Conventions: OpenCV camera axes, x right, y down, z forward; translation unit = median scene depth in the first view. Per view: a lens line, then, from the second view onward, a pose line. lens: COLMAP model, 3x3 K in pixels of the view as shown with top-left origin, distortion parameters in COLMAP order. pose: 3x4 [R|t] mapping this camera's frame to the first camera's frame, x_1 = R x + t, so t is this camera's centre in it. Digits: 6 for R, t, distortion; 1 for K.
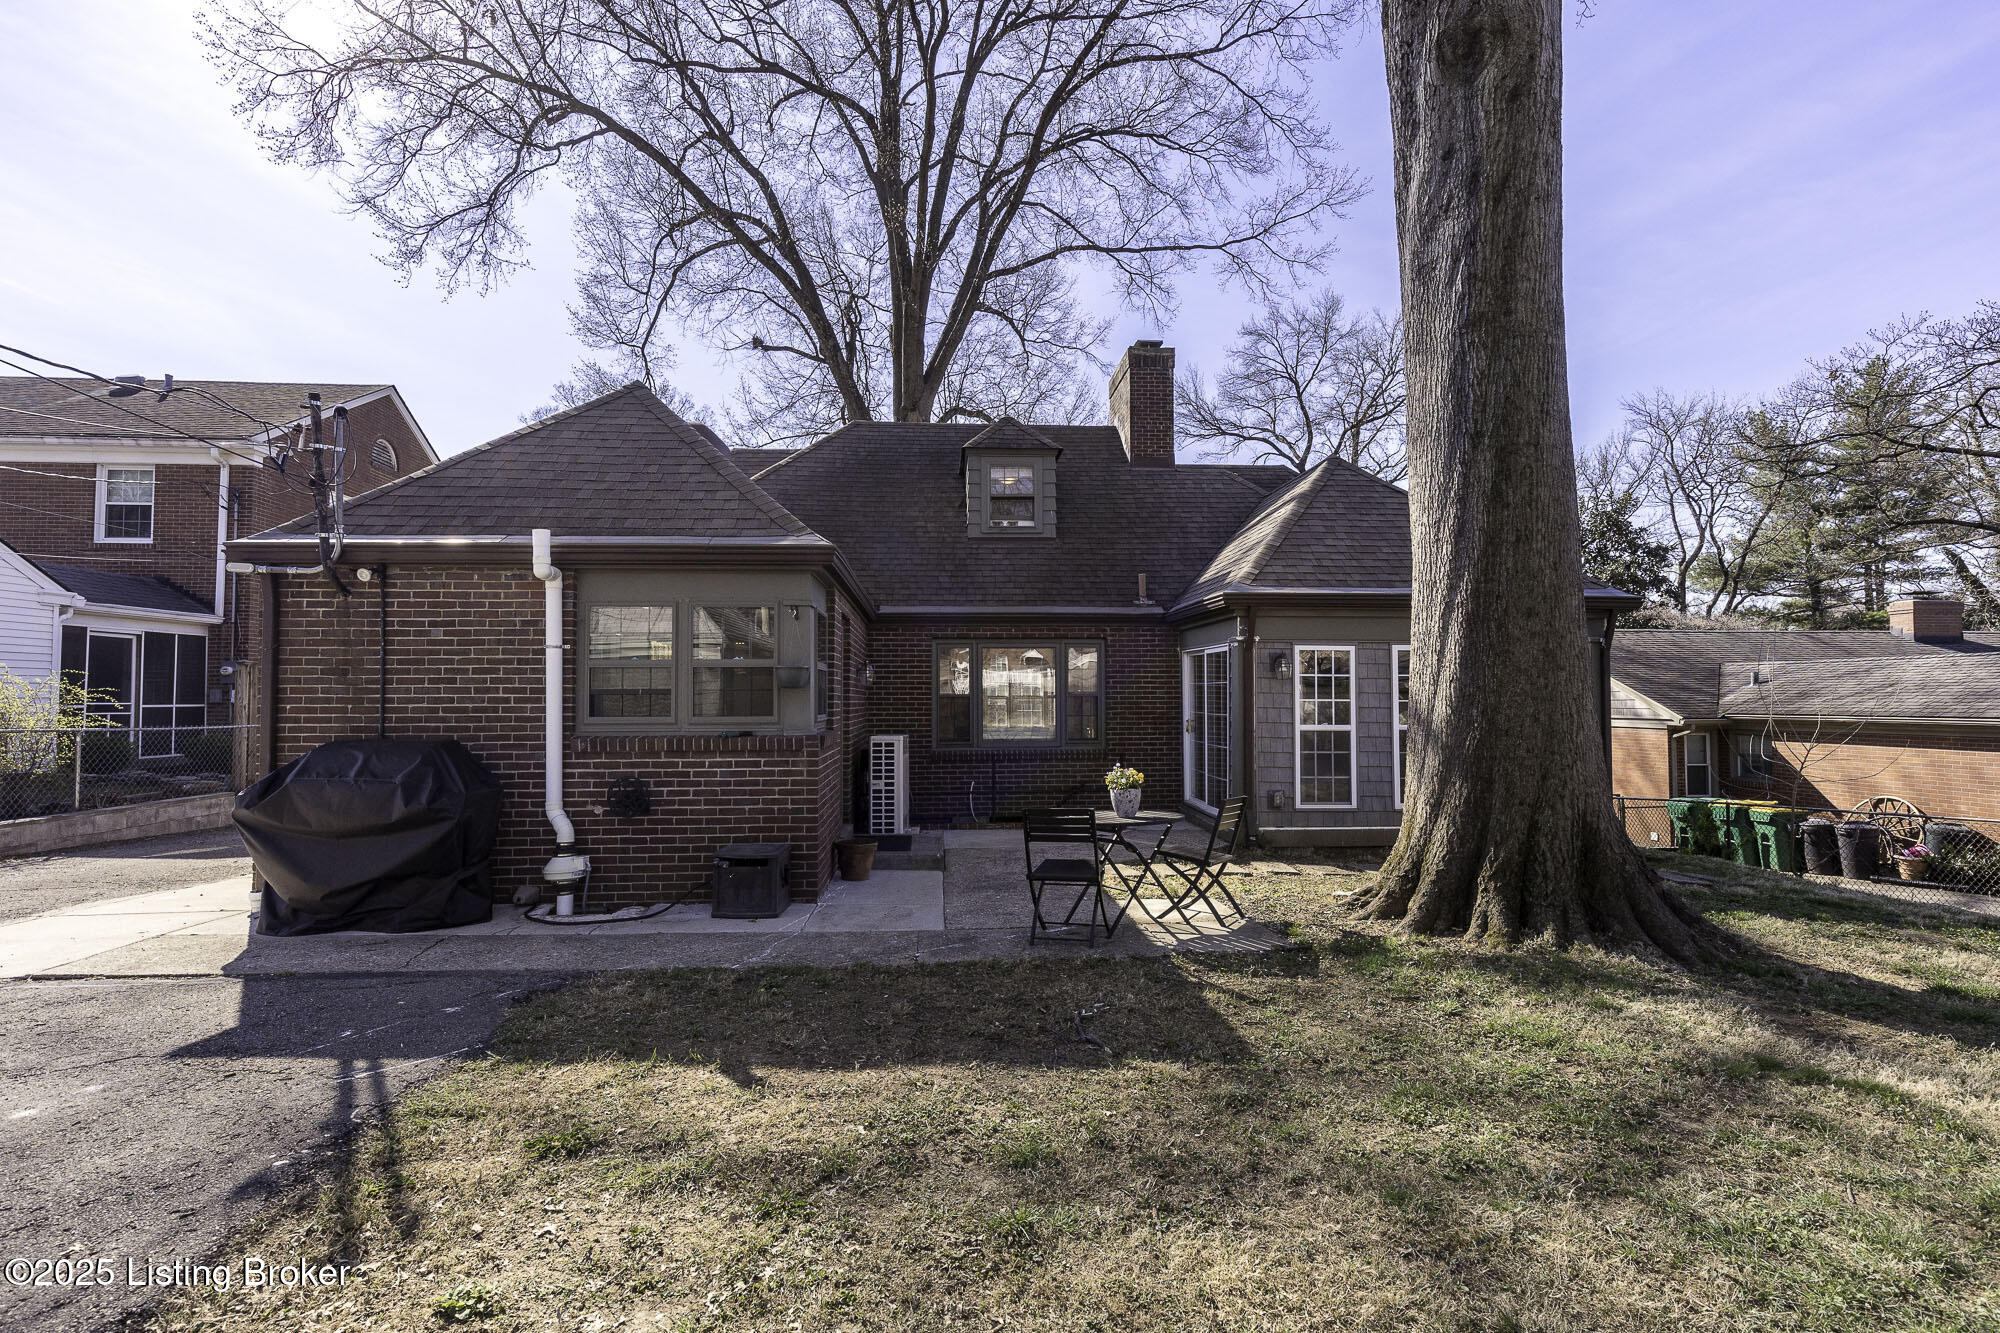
lens RADIAL K [[865.7, 0, 992.7], [0, 865.7, 665.3], [0, 0, 1]] dist [0.007261, -0.001190]
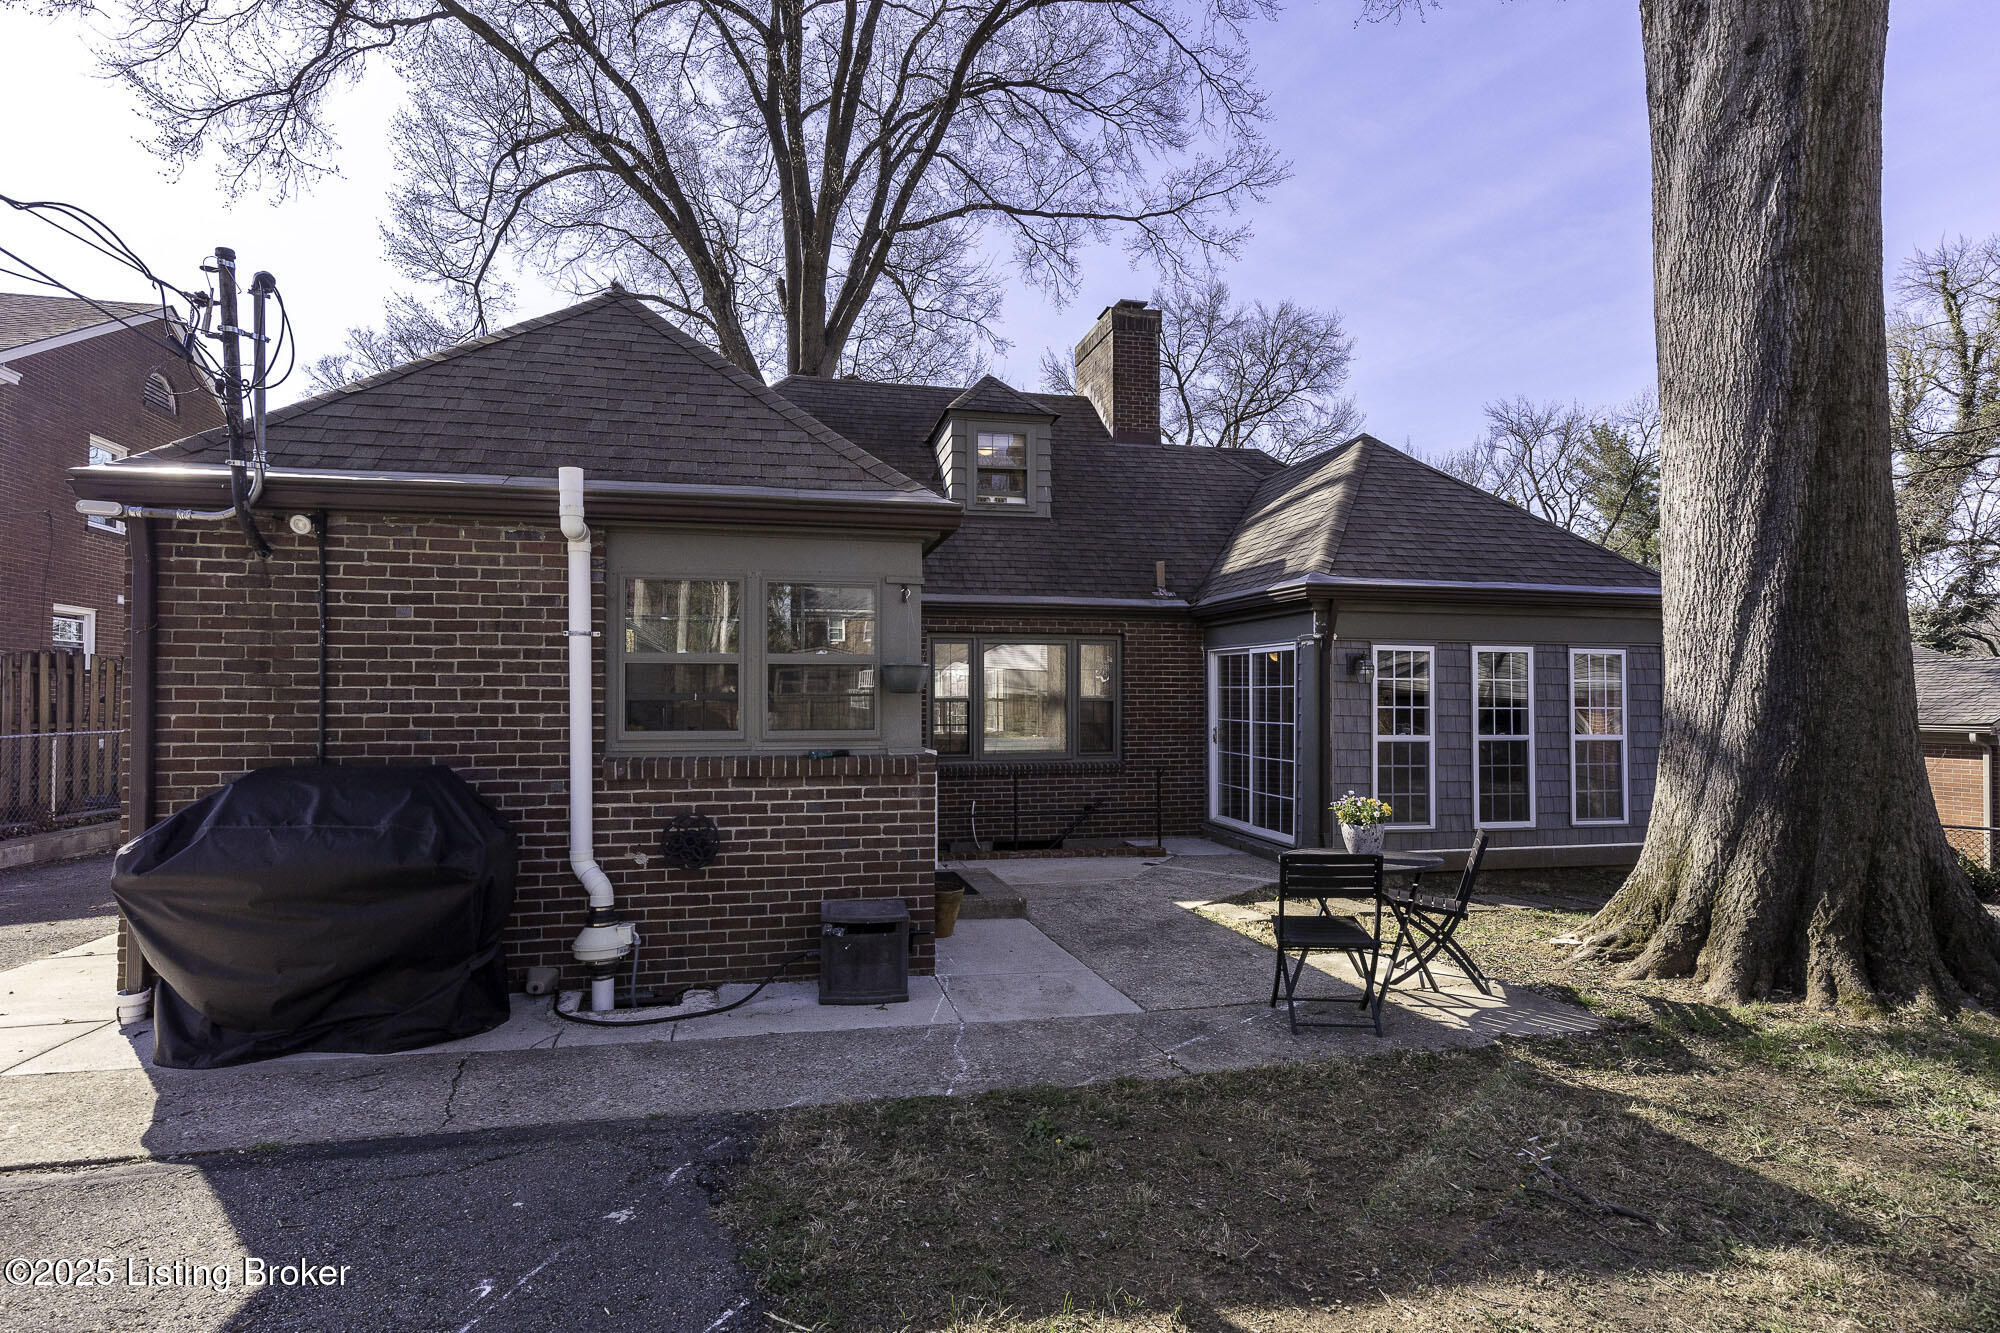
lens RADIAL K [[926.2, 0, 973.7], [0, 926.2, 677.6], [0, 0, 1]] dist [0.006903, 0.000459]
pose [[0.990742, 0.007142, 0.135573, -0.182174], [-0.009084, 0.999865, 0.013707, 0.000814], [-0.135456, -0.014811, 0.990673, 0.123726]]
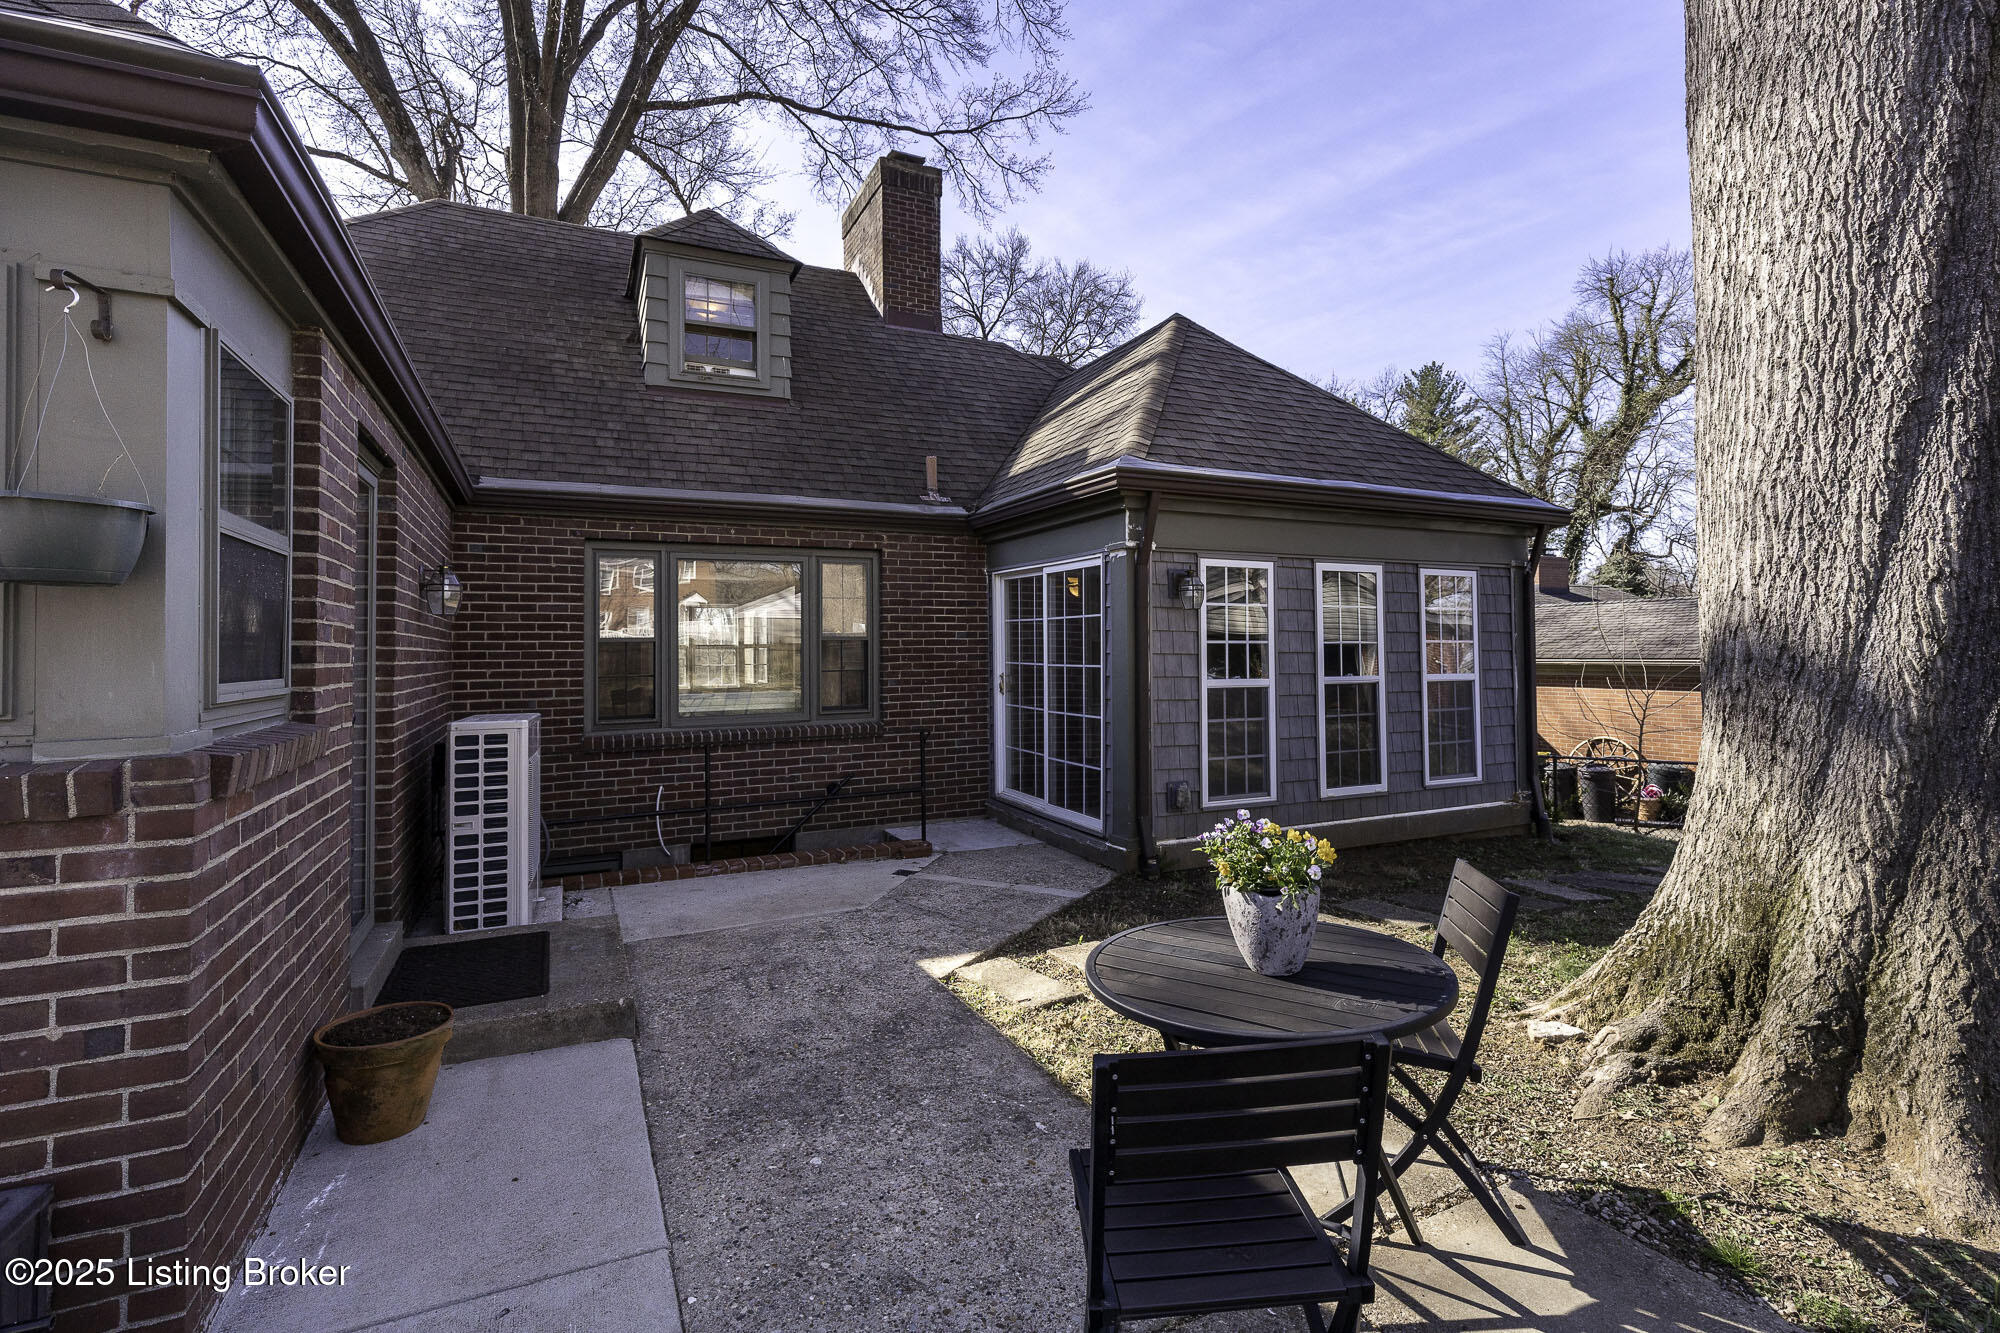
lens RADIAL K [[926.2, 0, 1010.7], [0, 926.2, 622.7], [0, 0, 1]] dist [0.006903, 0.000459]
pose [[0.928668, 0.004067, 0.370891, -0.044581], [-0.007014, 0.999954, 0.006596, 0.022023], [-0.370847, -0.008727, 0.928653, 0.407651]]
